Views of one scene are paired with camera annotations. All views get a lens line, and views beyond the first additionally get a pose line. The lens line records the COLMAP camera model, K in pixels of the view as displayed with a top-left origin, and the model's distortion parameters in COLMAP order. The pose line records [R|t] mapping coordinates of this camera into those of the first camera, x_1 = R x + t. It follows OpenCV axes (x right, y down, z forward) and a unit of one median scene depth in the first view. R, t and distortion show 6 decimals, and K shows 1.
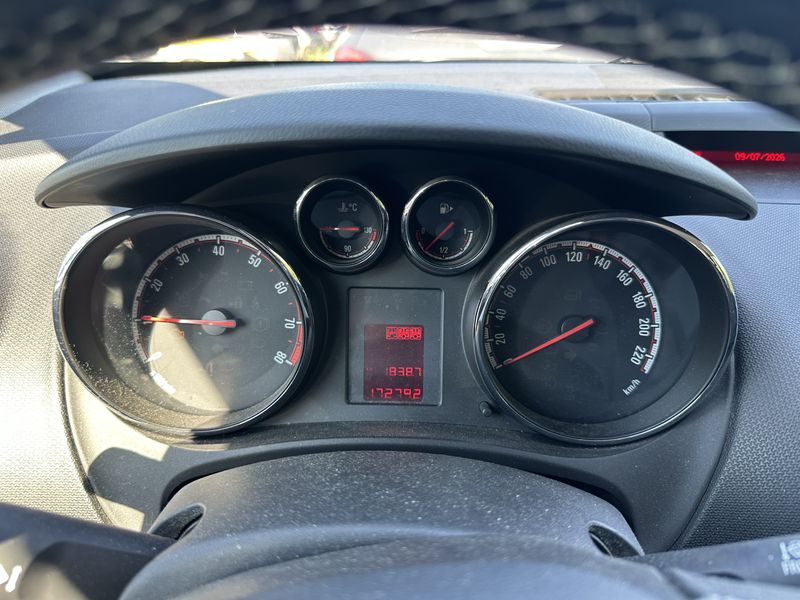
lens RADIAL K [[561.4, 0, 398.0], [0, 561.4, 298.5], [0, 0, 1]] dist [0.001808, -0.008440]
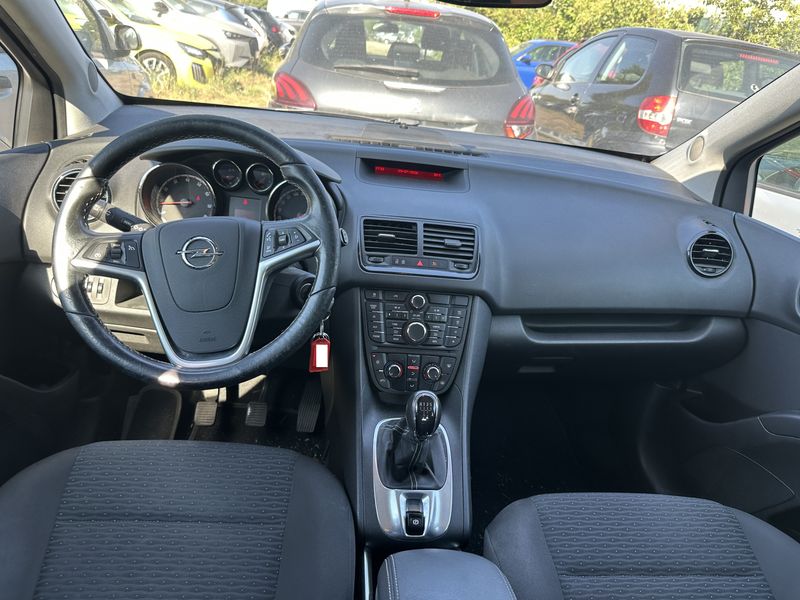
lens RADIAL K [[561.4, 0, 403.2], [0, 561.4, 303.2], [0, 0, 1]] dist [0.001808, -0.008440]
pose [[0.993977, 0.088158, 0.065099, 0.721777], [-0.087304, 0.996055, -0.015858, 0.539661], [-0.066241, 0.010079, 0.997753, -2.169166]]
